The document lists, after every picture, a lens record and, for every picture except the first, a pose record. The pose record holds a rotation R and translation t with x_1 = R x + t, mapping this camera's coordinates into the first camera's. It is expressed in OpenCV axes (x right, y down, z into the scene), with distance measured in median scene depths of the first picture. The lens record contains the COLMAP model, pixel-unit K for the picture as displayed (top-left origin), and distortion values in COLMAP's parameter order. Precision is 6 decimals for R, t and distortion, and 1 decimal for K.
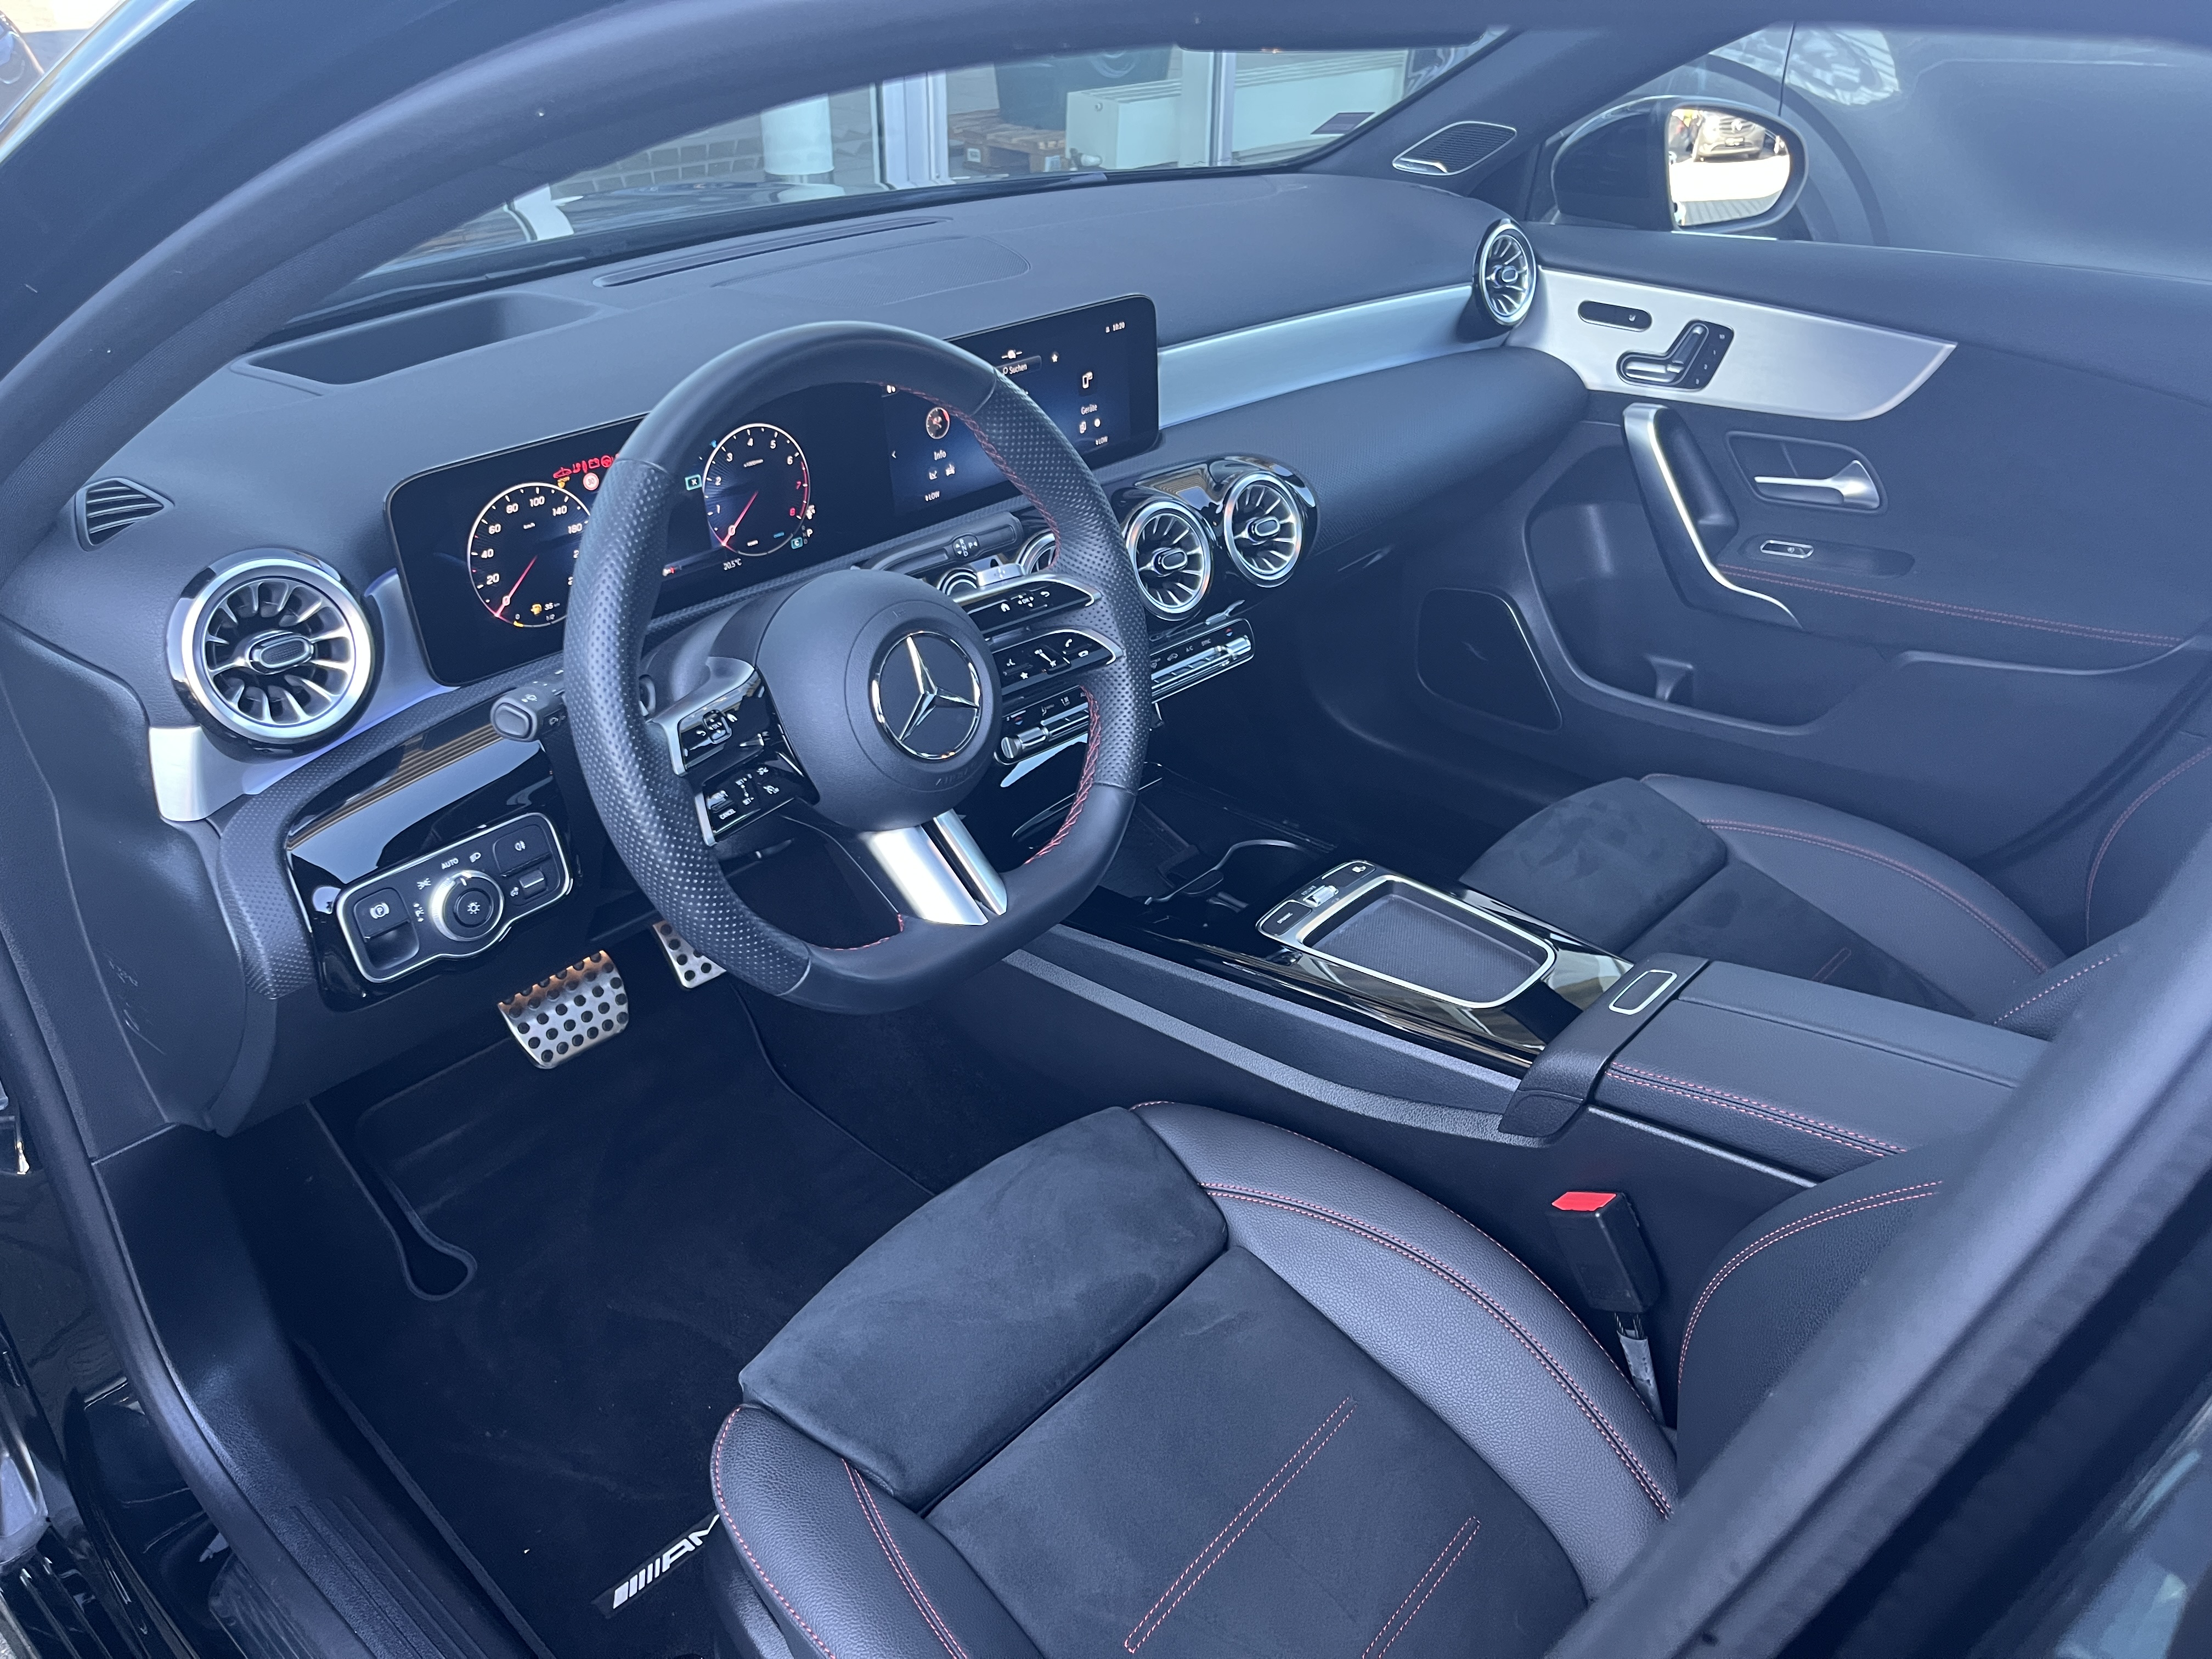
lens RADIAL K [[1686.3, 0, 1108.3], [0, 1686.3, 851.8], [0, 0, 1]] dist [0.054809, -0.064006]
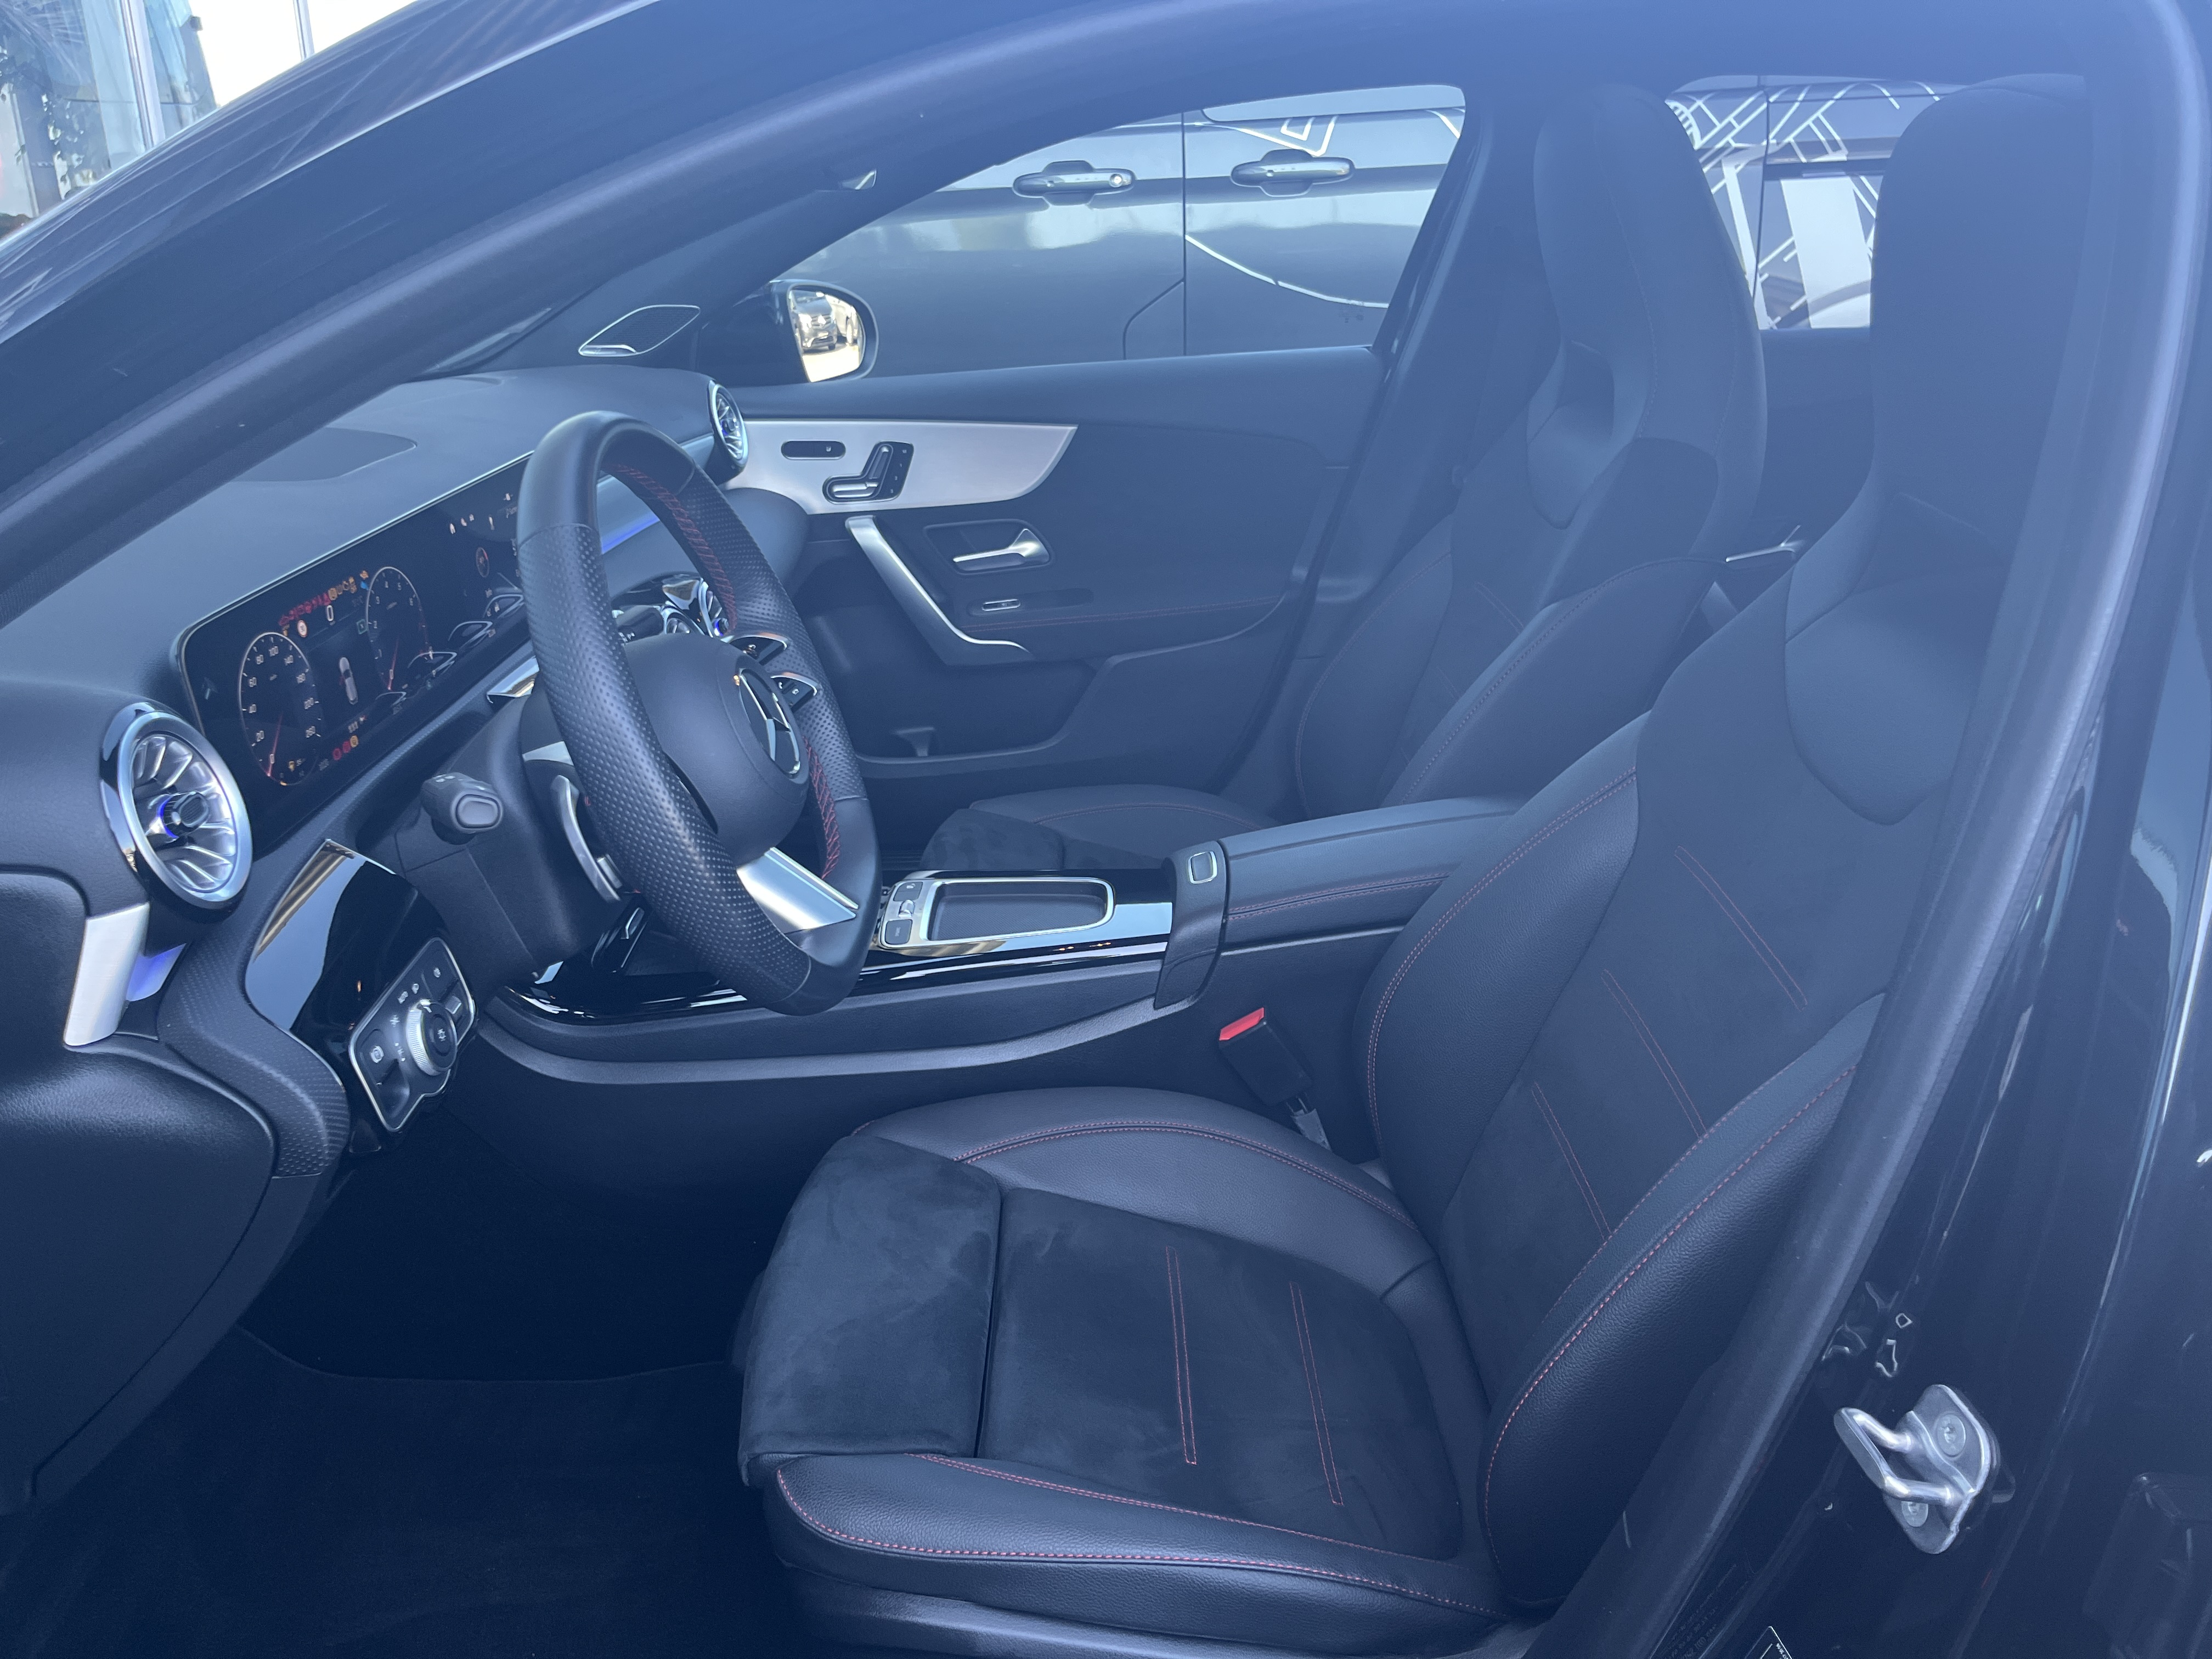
lens RADIAL K [[1686.3, 0, 1093.0], [0, 1686.3, 852.6], [0, 0, 1]] dist [0.054809, -0.064006]
pose [[0.752515, -0.272697, 0.599465, -0.351997], [0.360411, 0.932364, -0.028295, 0.052741], [-0.551204, 0.237346, 0.799901, 0.011727]]
